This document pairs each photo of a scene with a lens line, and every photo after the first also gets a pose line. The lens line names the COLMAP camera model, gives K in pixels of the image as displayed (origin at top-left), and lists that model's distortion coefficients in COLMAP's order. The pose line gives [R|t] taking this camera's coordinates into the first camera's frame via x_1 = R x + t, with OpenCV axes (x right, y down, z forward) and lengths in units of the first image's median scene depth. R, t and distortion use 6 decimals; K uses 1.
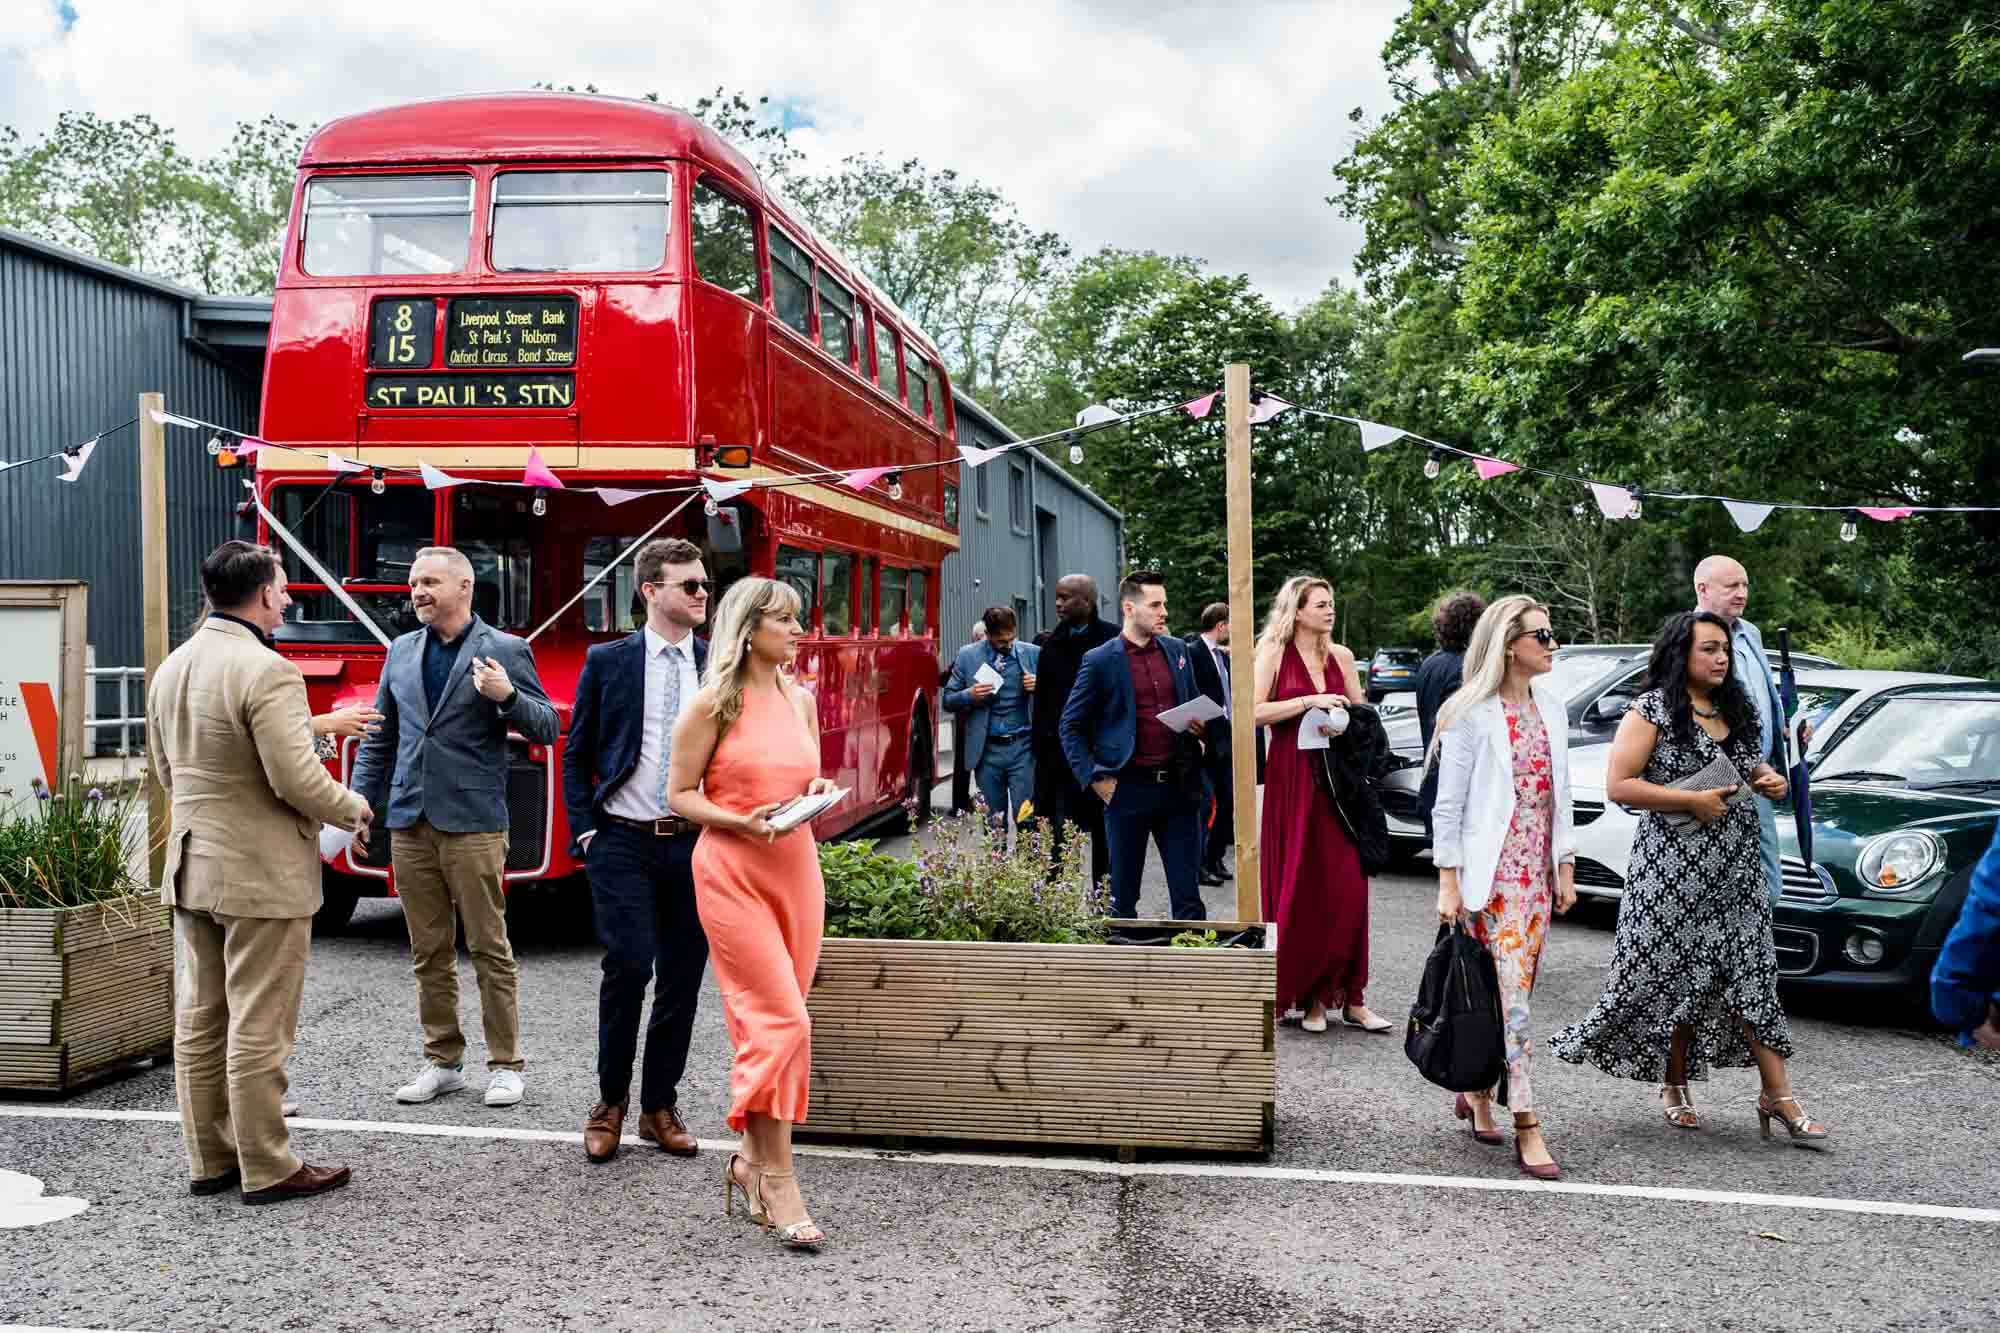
lens RADIAL K [[2105.9, 0, 1046.5], [0, 2105.9, 671.5], [0, 0, 1]] dist [-0.032829, 0.150395]
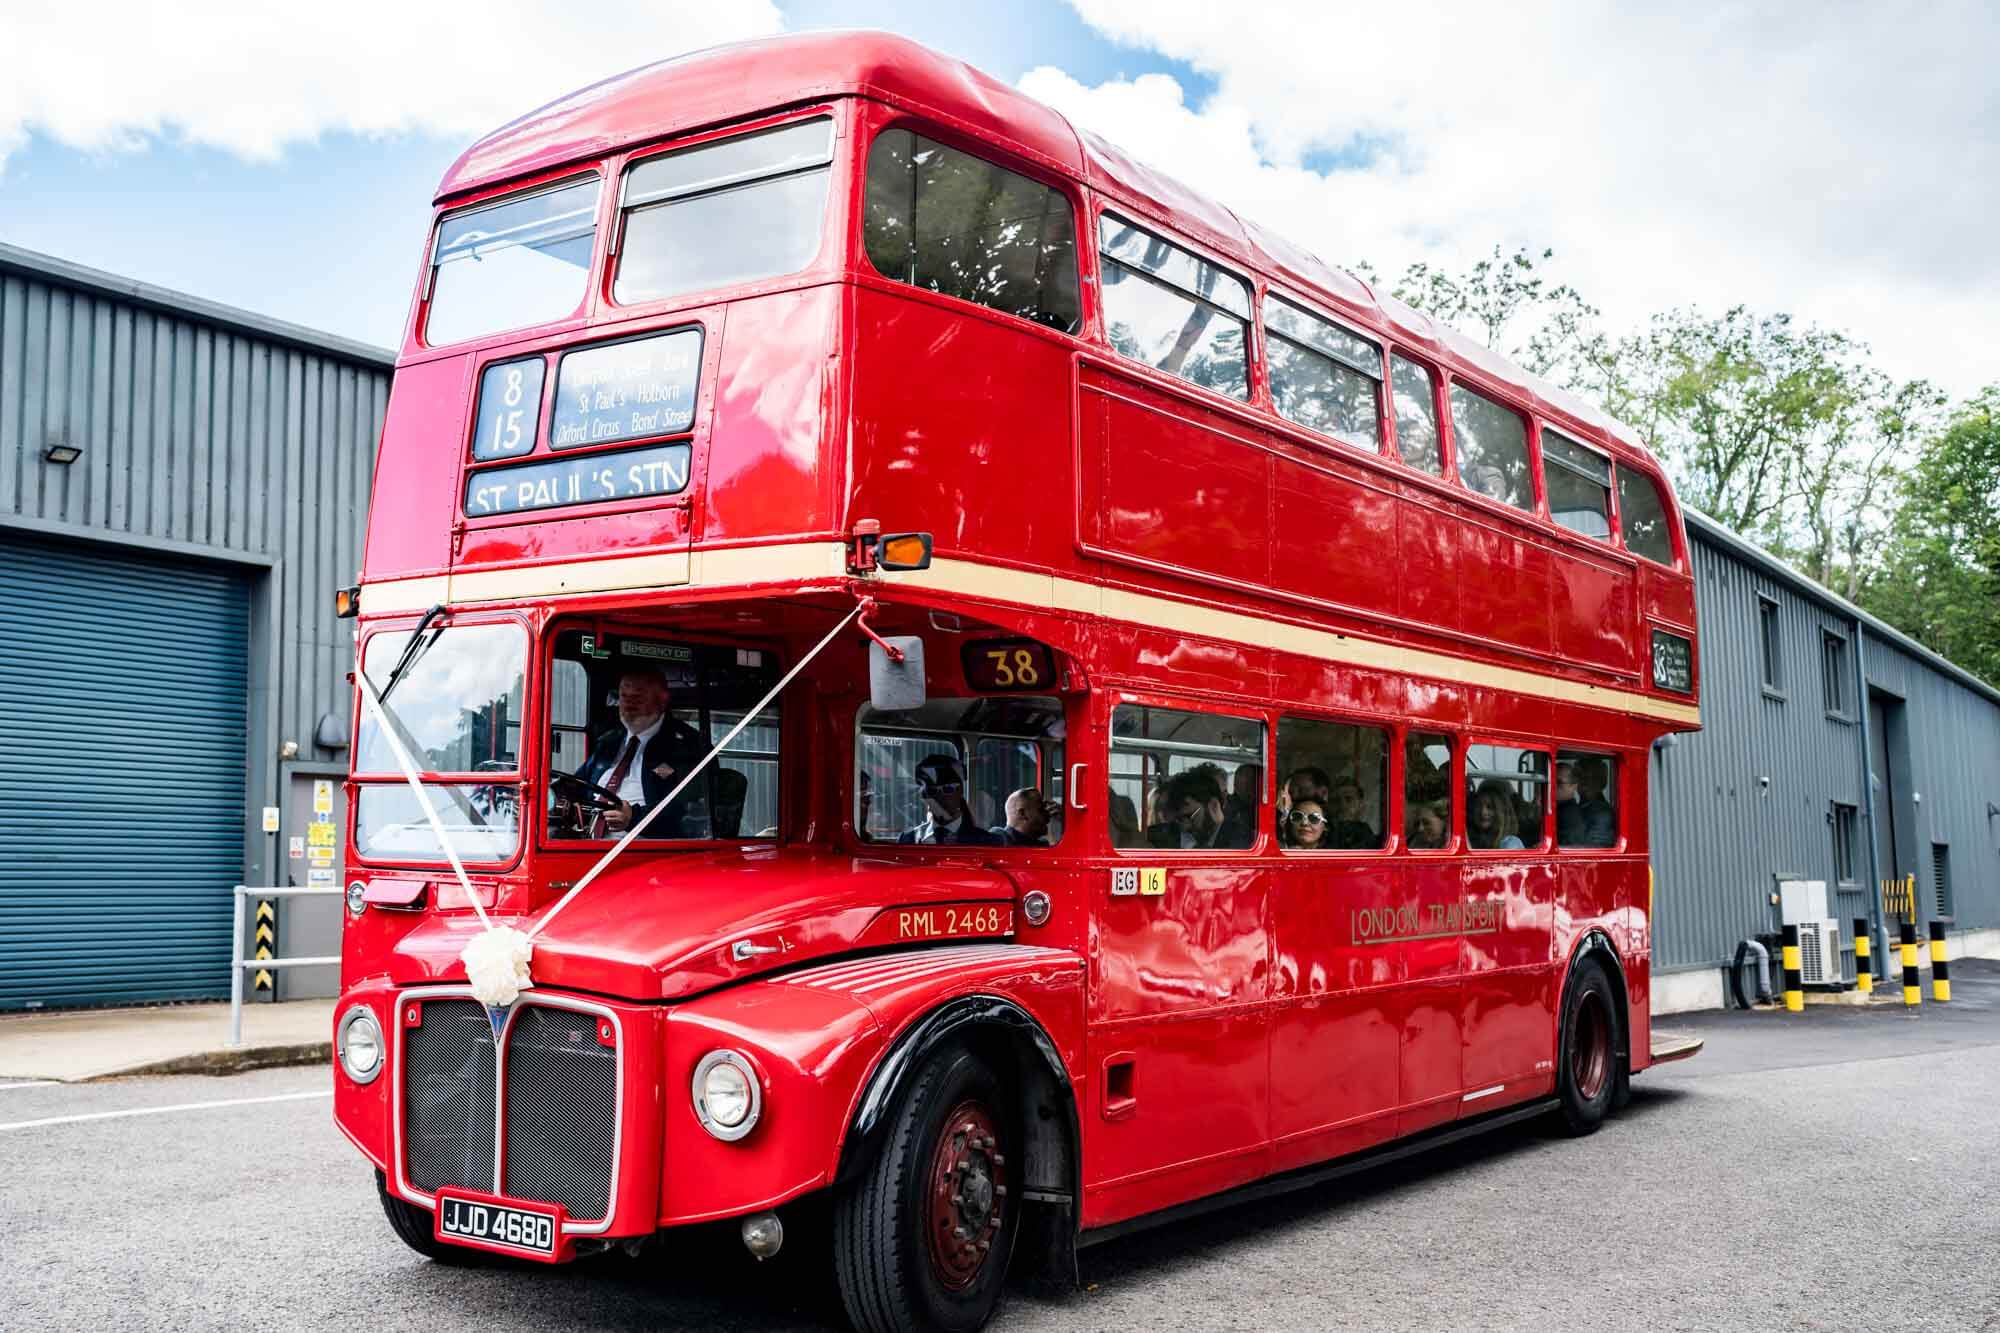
lens RADIAL K [[2105.9, 0, 1046.5], [0, 2105.9, 671.5], [0, 0, 1]] dist [-0.032829, 0.150395]
pose [[0.909968, -0.038811, -0.412859, 0.034139], [-0.004403, 0.994650, -0.103207, -0.001244], [0.414656, 0.095732, 0.904929, 0.115744]]
